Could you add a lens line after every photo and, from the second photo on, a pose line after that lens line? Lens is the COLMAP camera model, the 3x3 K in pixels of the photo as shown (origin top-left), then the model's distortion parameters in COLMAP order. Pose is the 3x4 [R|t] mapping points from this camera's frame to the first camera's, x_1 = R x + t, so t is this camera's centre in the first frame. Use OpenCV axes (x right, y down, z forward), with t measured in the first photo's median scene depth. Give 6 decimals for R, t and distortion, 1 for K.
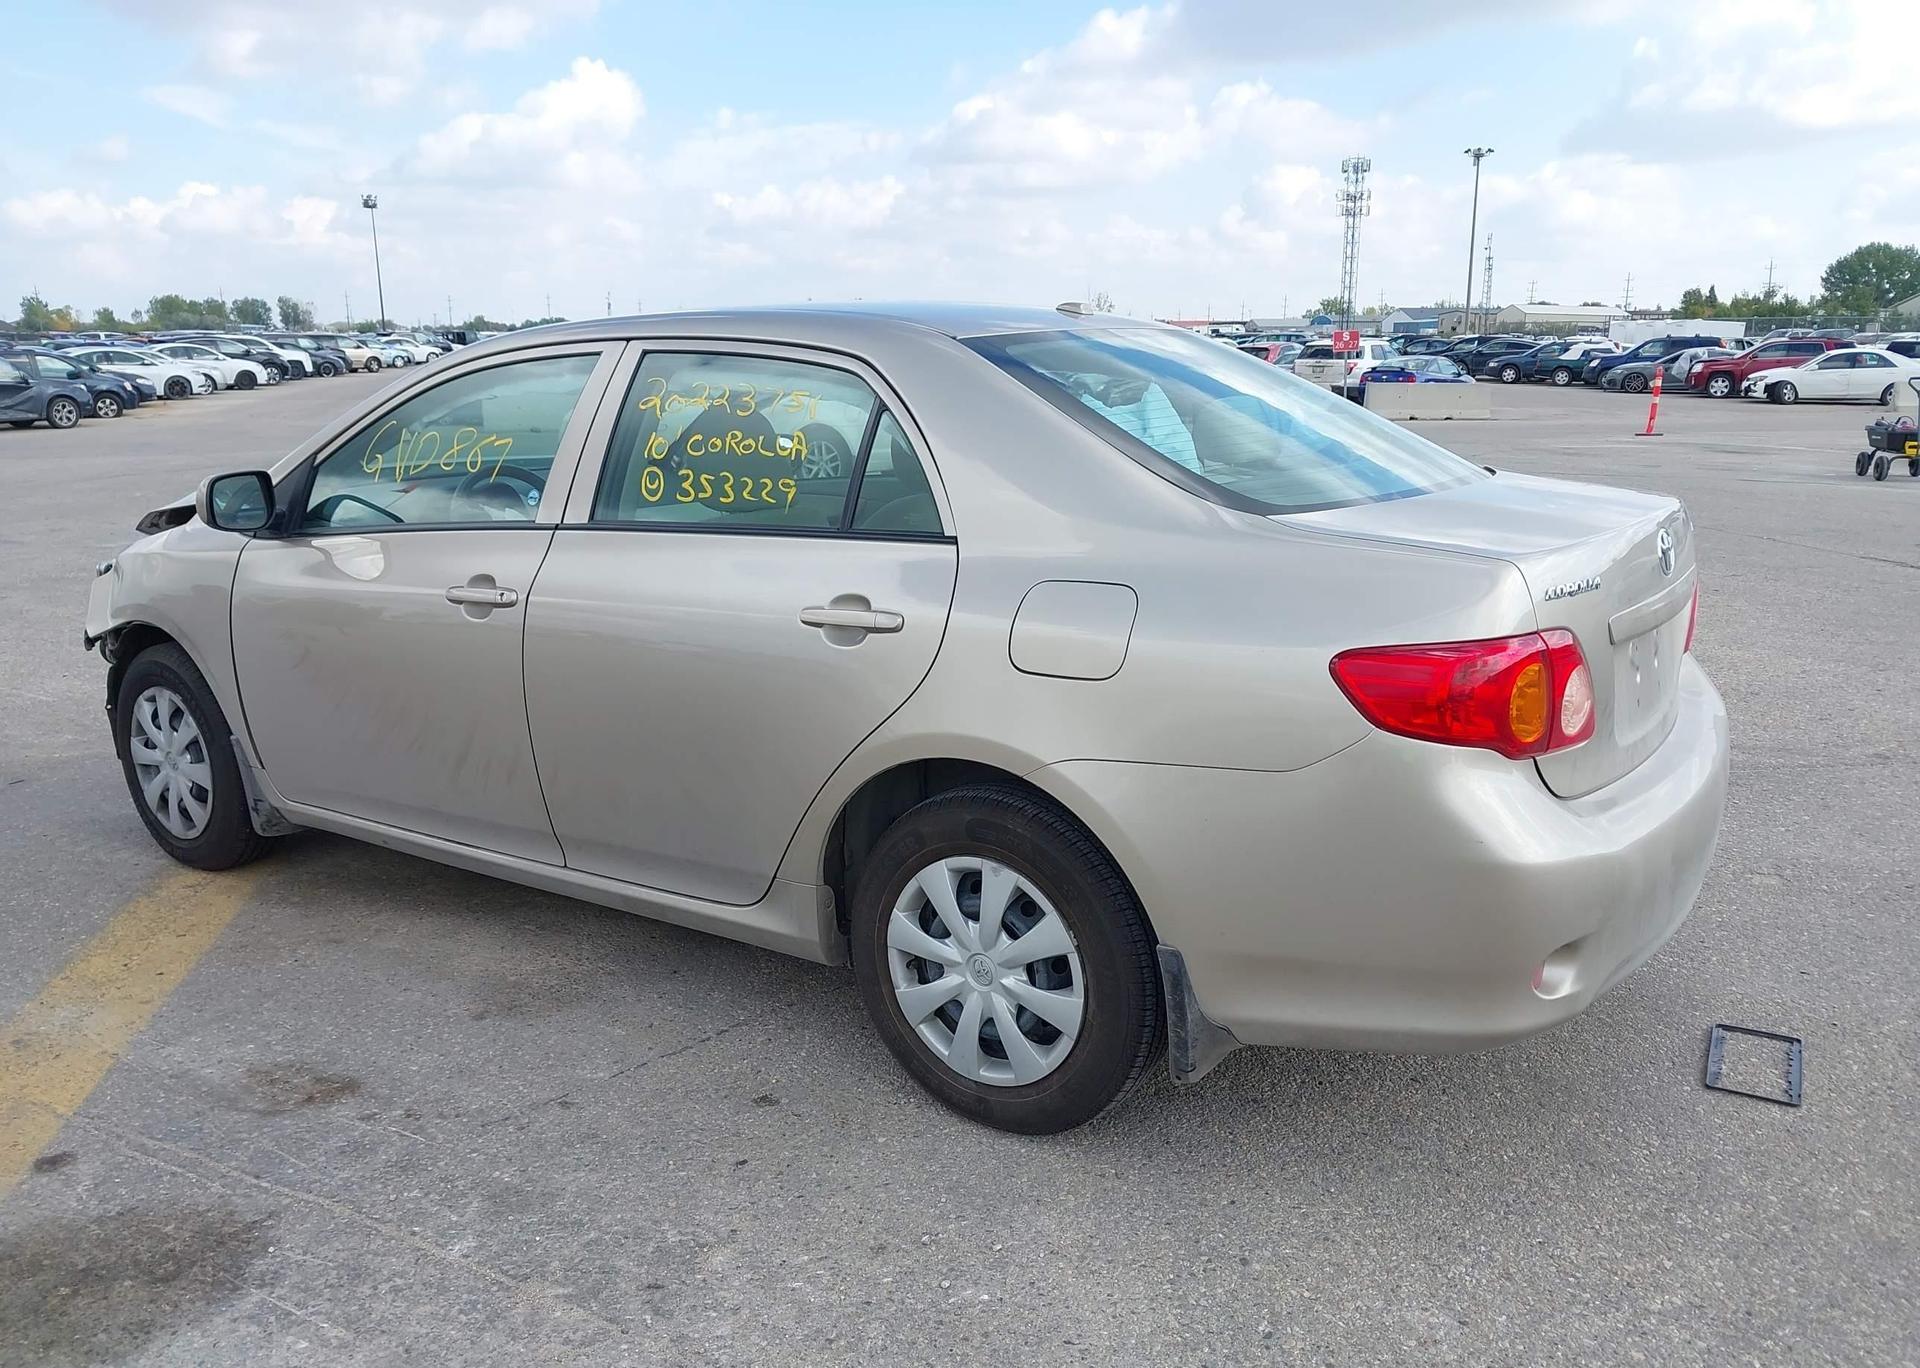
lens RADIAL K [[1538.2, 0, 963.0], [0, 1538.2, 664.8], [0, 0, 1]] dist [0.005609, -0.007580]
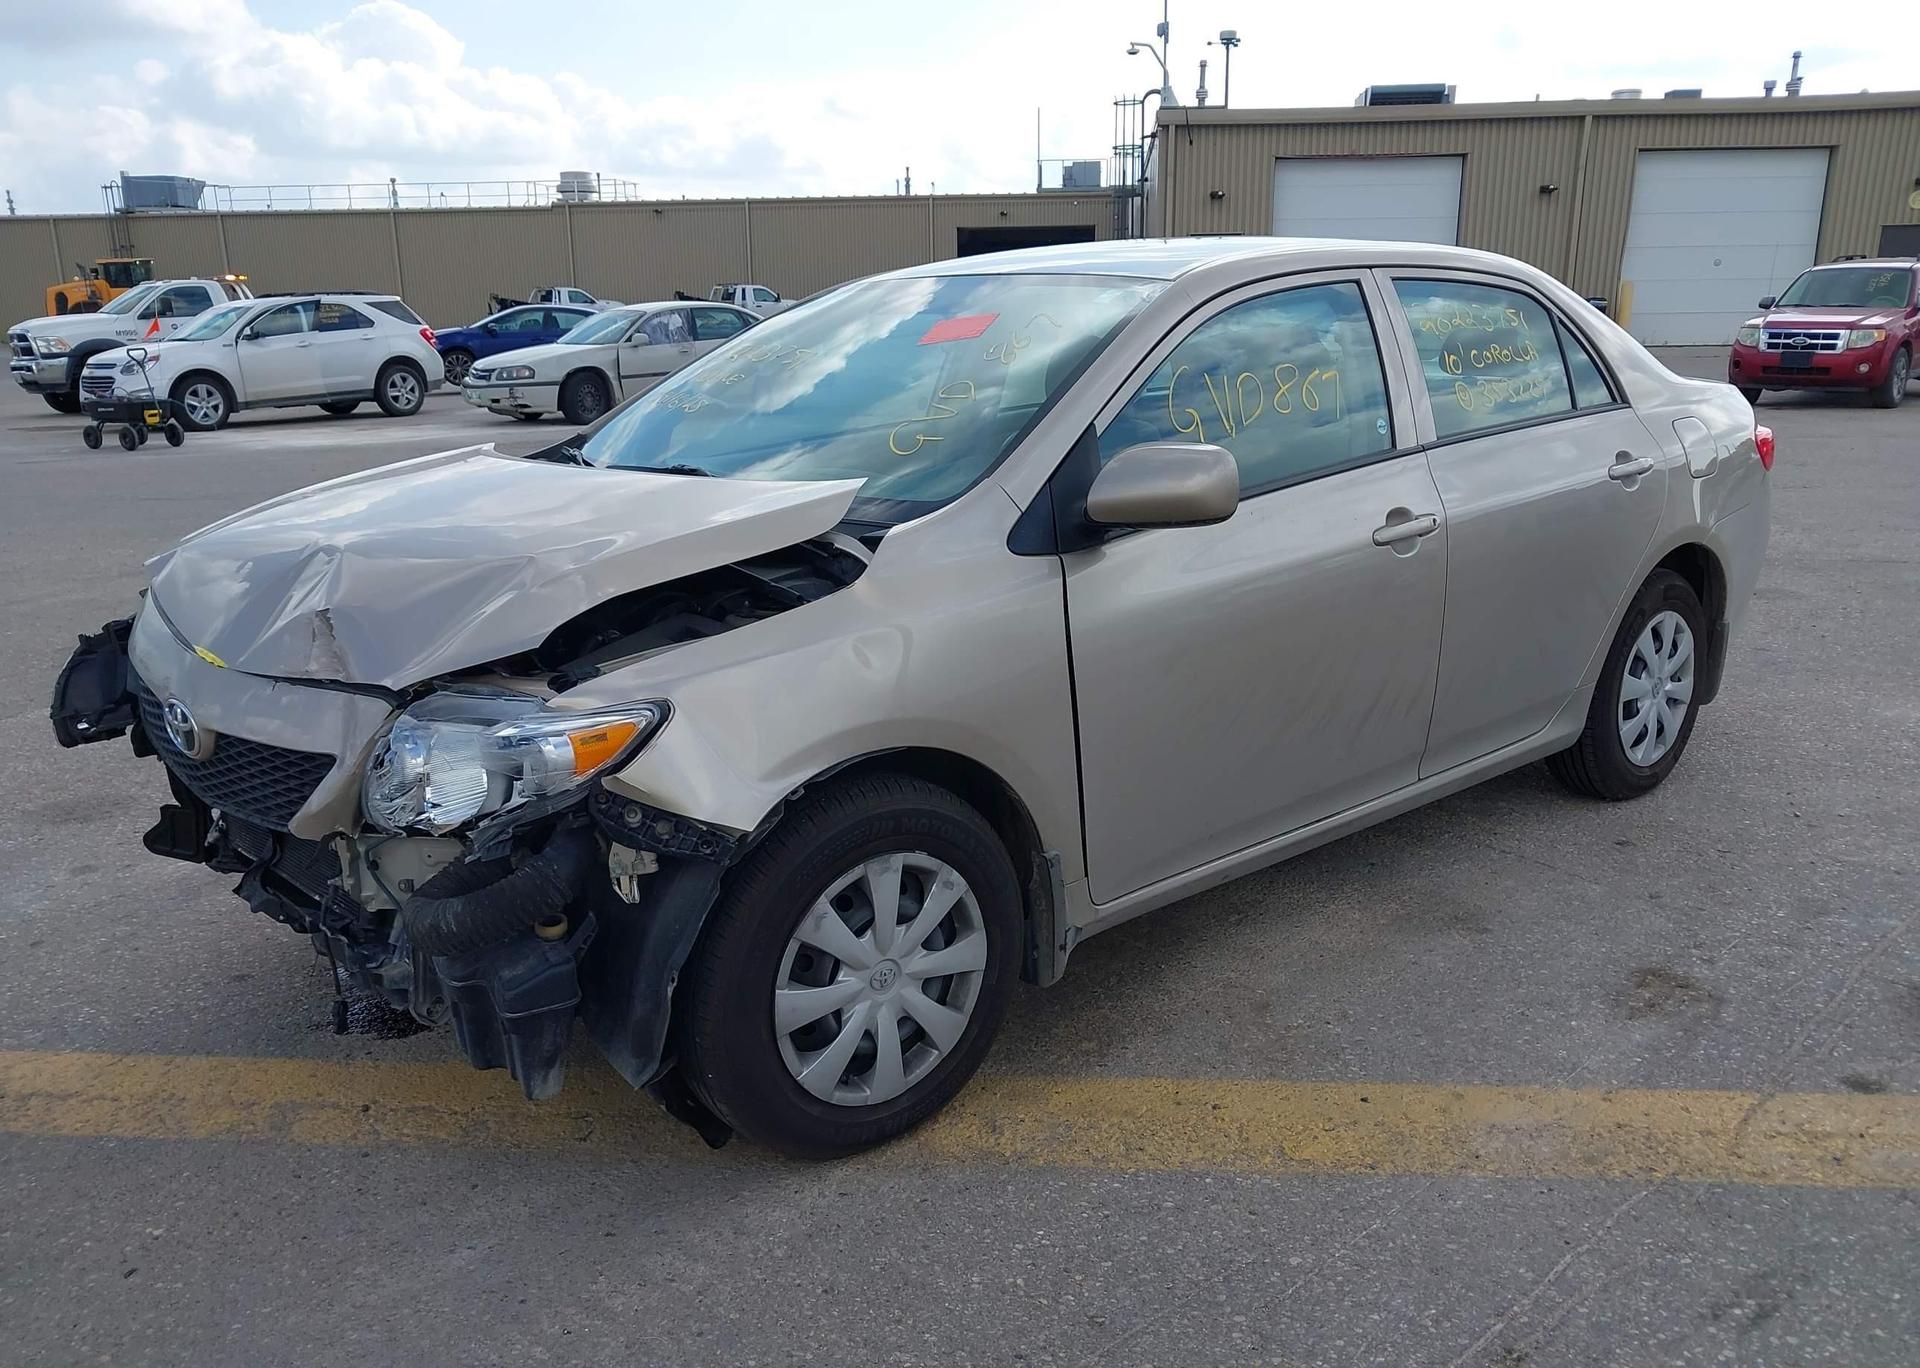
lens RADIAL K [[1537.6, 0, 960.0], [0, 1537.6, 684.0], [0, 0, 1]] dist [-0.006103, -0.010781]
pose [[0.257246, -0.230296, 0.938503, -1.473059], [0.209278, 0.961416, 0.178555, -0.204557], [-0.943412, 0.150476, 0.295517, 1.115565]]
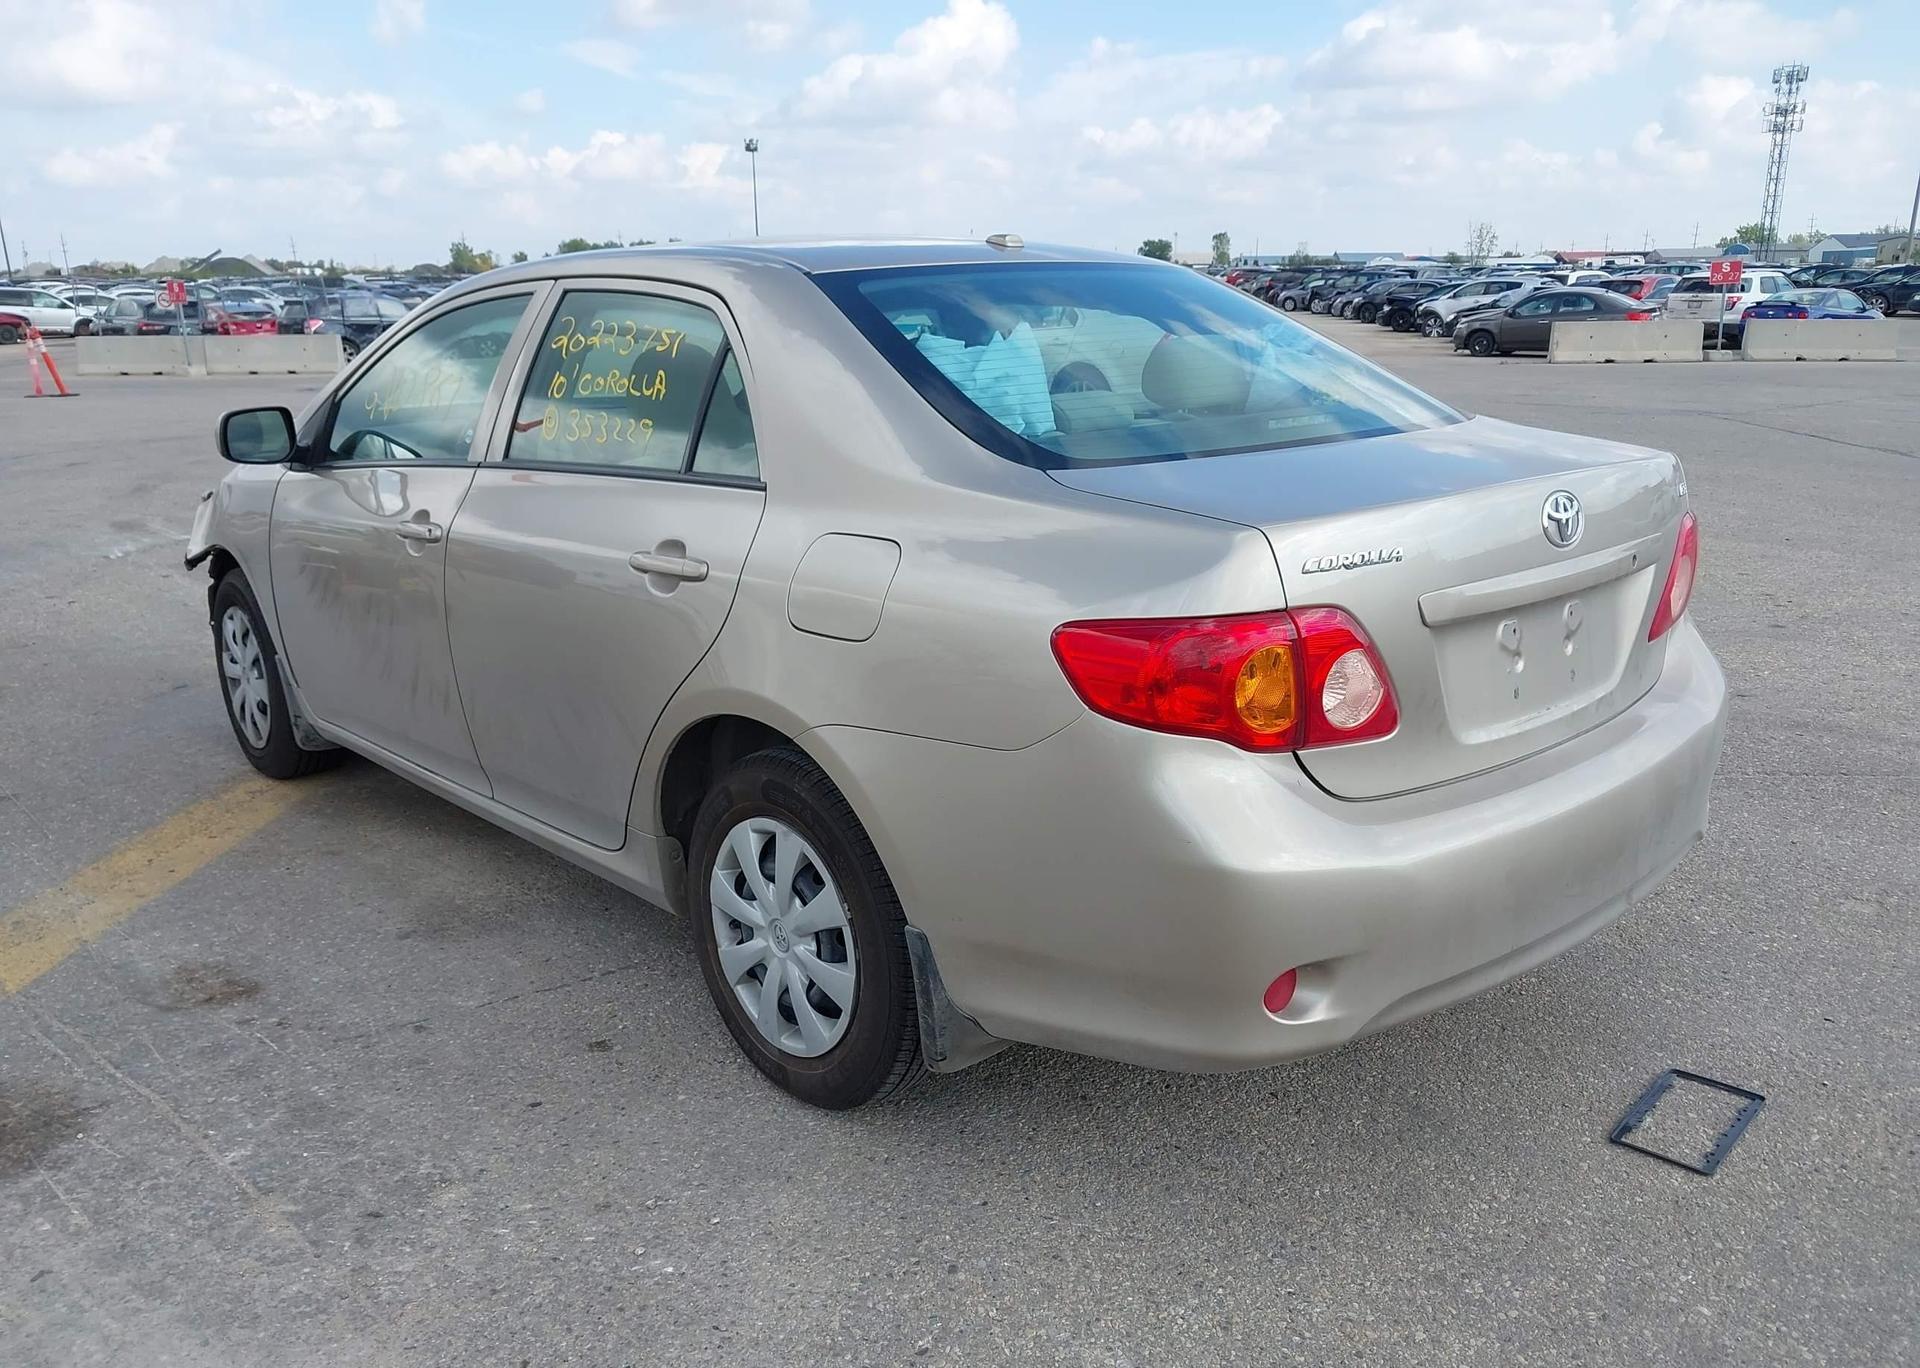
lens RADIAL K [[1542.1, 0, 960.0], [0, 1542.1, 684.0], [0, 0, 1]] dist [-0.003323, 0.003255]
pose [[0.973680, 0.050441, -0.222266, 0.307005], [-0.039156, 0.997724, 0.054890, -0.015404], [0.224529, -0.044742, 0.973440, 0.084940]]
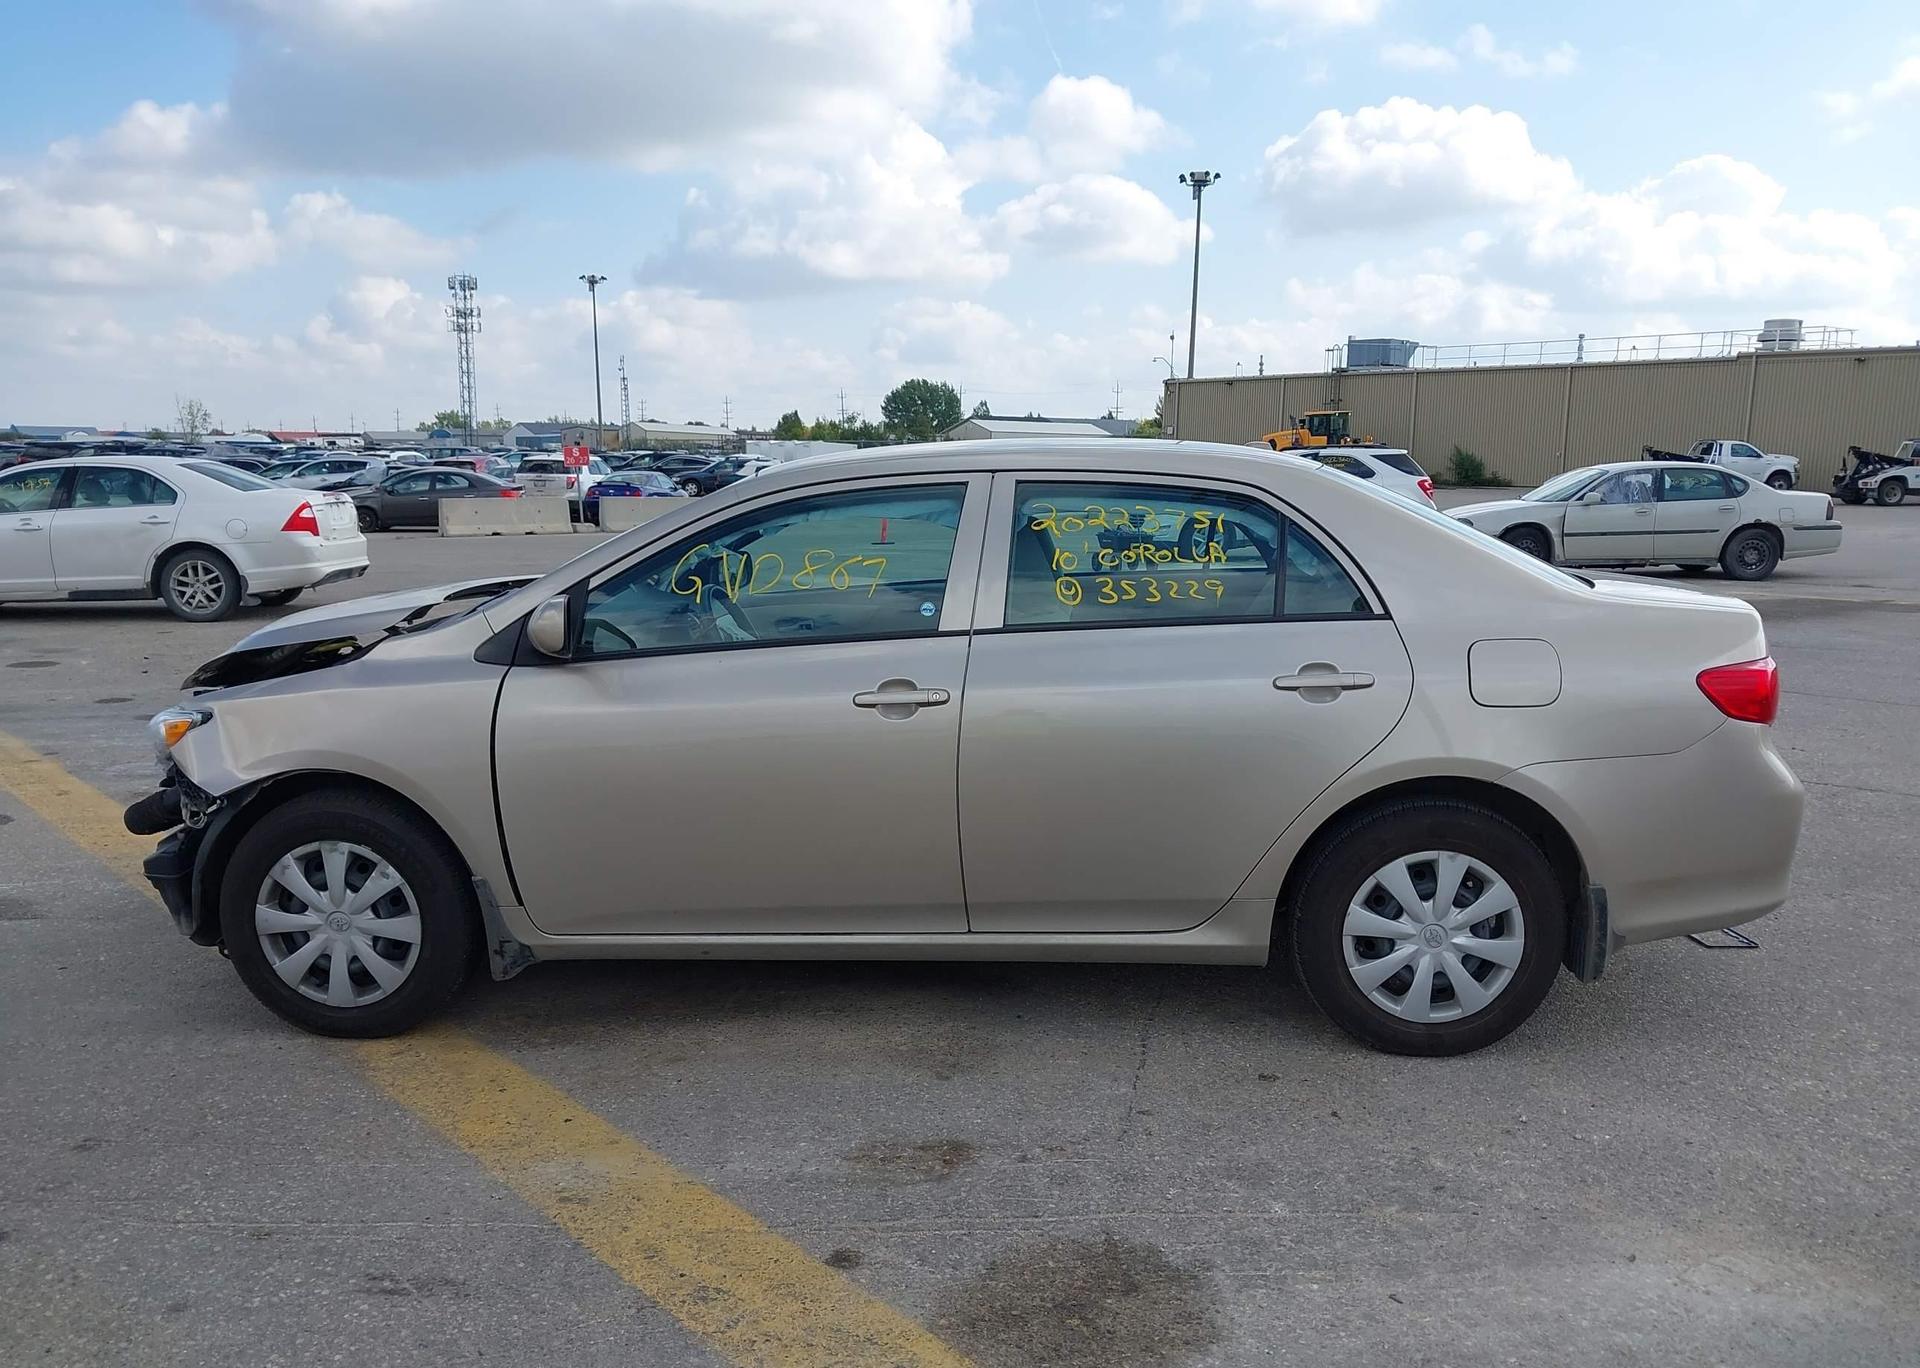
lens RADIAL K [[1512.5, 0, 960.8], [0, 1512.5, 661.8], [0, 0, 1]] dist [0.069170, -0.150995]
pose [[0.850413, -0.061139, 0.522551, -0.946668], [0.098699, 0.994130, -0.044311, -0.019608], [-0.516775, 0.089258, 0.851455, 0.051104]]
